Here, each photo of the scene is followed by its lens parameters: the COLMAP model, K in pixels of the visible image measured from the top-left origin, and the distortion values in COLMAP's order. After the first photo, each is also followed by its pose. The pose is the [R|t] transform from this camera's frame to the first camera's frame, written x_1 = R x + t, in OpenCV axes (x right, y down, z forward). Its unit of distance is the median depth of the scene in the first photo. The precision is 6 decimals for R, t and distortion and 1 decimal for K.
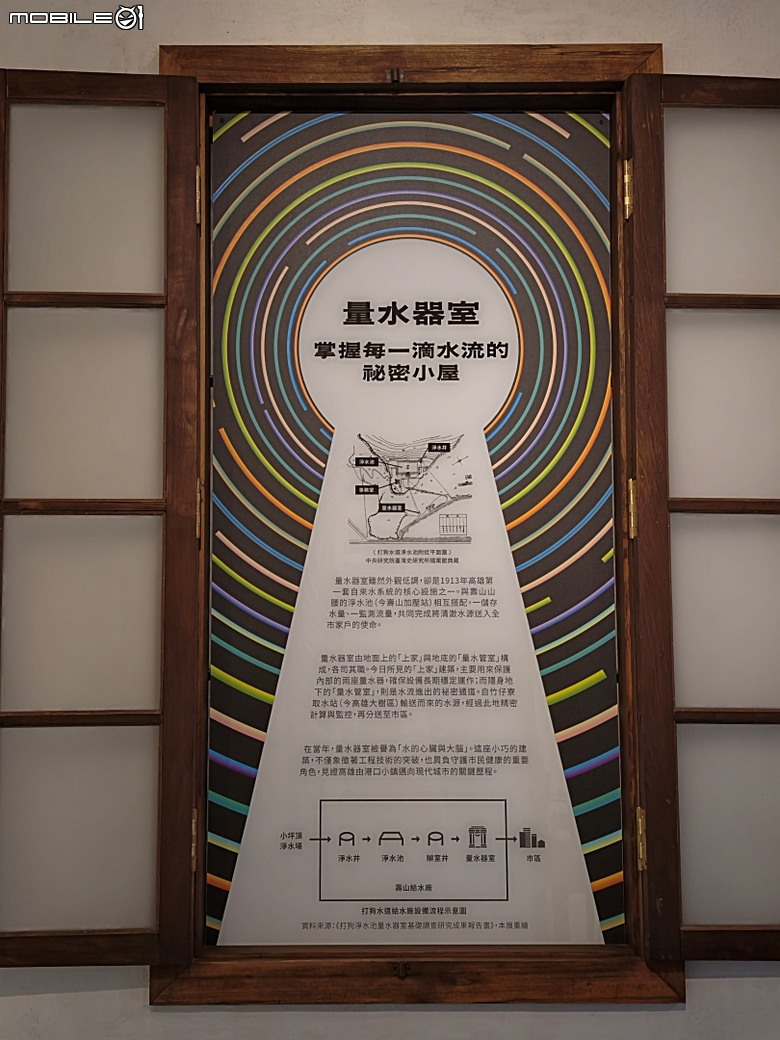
lens RADIAL K [[1542.9, 0, 390.8], [0, 1542.9, 522.3], [0, 0, 1]] dist [0.121655, 0.000000]
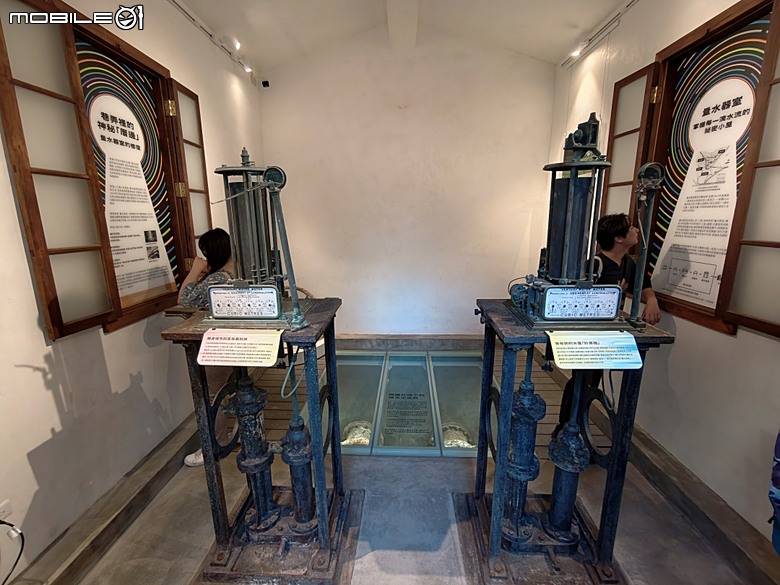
lens RADIAL K [[340.7, 0, 390.1], [0, 340.7, 294.1], [0, 0, 1]] dist [-0.028142, -0.000955]
pose [[-0.036261, 0.224826, -0.973724, 0.765373], [0.125684, 0.967654, 0.218744, 0.000368], [0.991407, -0.114450, -0.063346, 0.350719]]
